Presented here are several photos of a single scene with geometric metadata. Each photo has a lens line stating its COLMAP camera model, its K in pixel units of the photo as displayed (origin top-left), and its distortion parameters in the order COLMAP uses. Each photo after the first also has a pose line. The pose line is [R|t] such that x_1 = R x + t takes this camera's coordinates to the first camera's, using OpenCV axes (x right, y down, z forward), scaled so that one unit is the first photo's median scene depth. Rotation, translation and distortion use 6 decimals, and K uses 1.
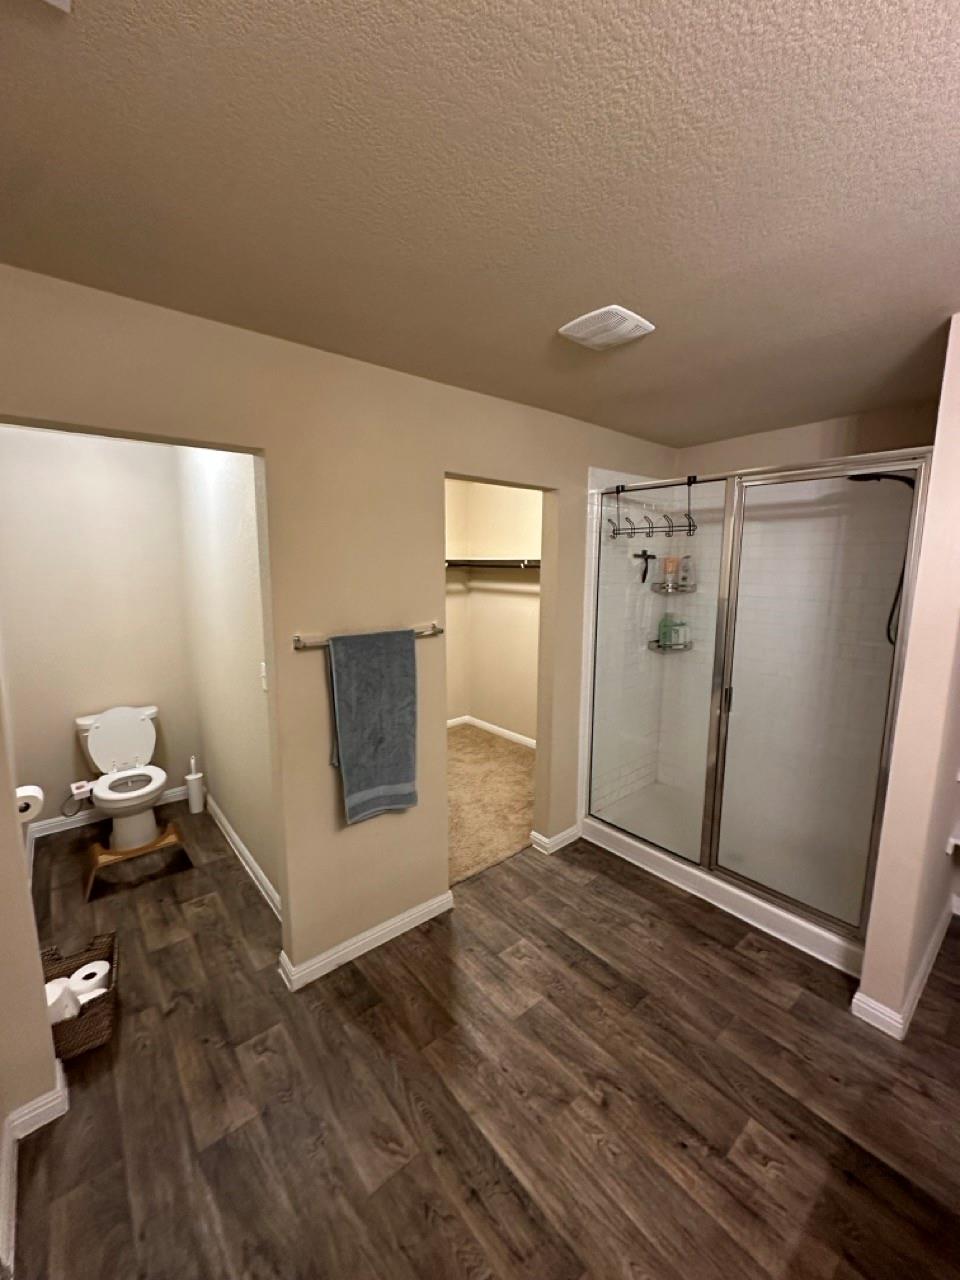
lens RADIAL K [[508.2, 0, 480.9], [0, 508.2, 640.2], [0, 0, 1]] dist [-0.004596, 0.000829]
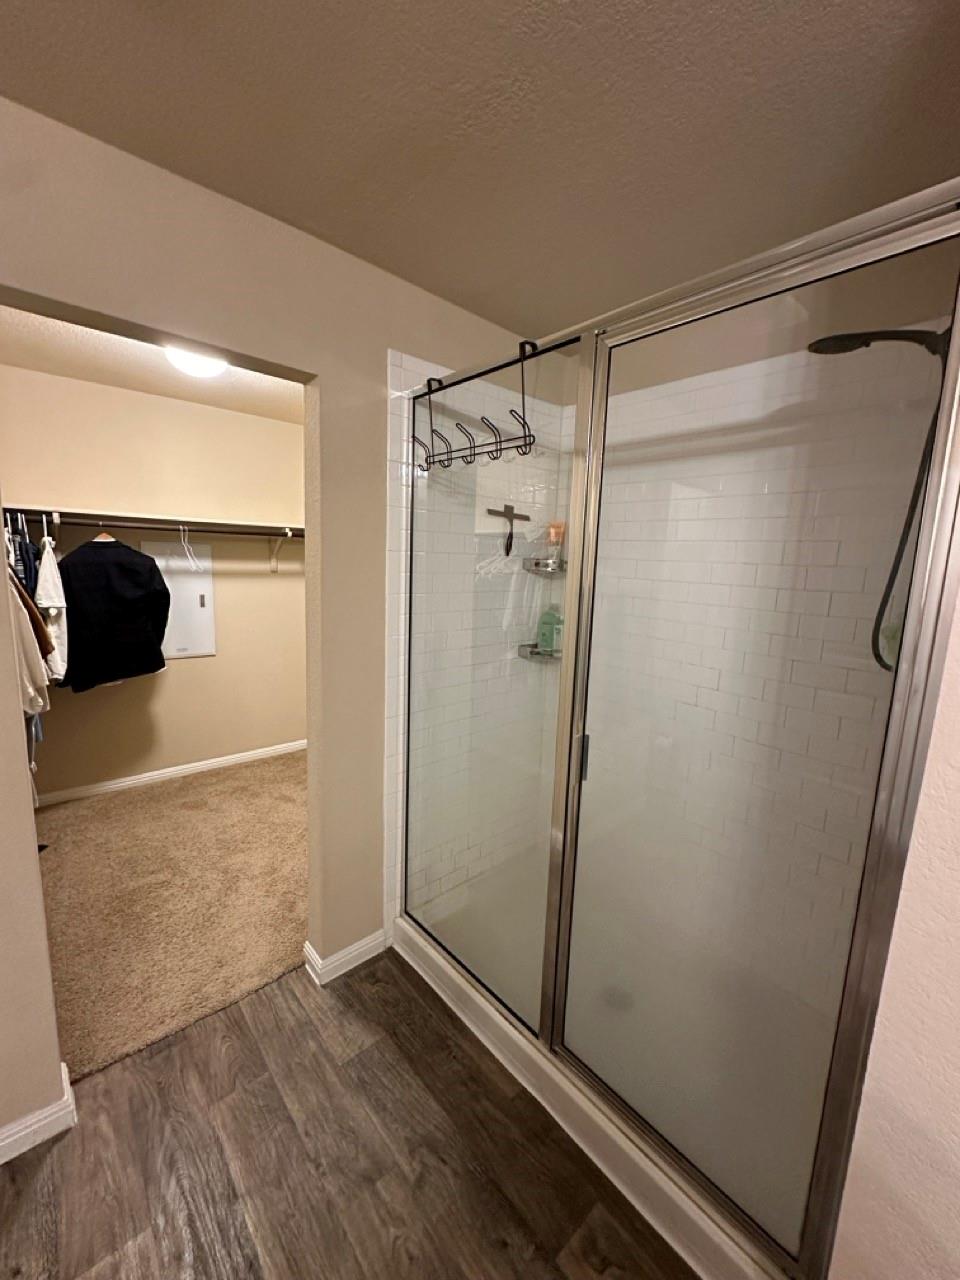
lens RADIAL K [[508.2, 0, 480.5], [0, 508.2, 643.3], [0, 0, 1]] dist [-0.004596, 0.000829]
pose [[0.998982, 0.028107, 0.035280, 0.289510], [-0.028557, 0.999516, 0.012316, -0.008389], [-0.034917, -0.013311, 0.999302, 0.374713]]
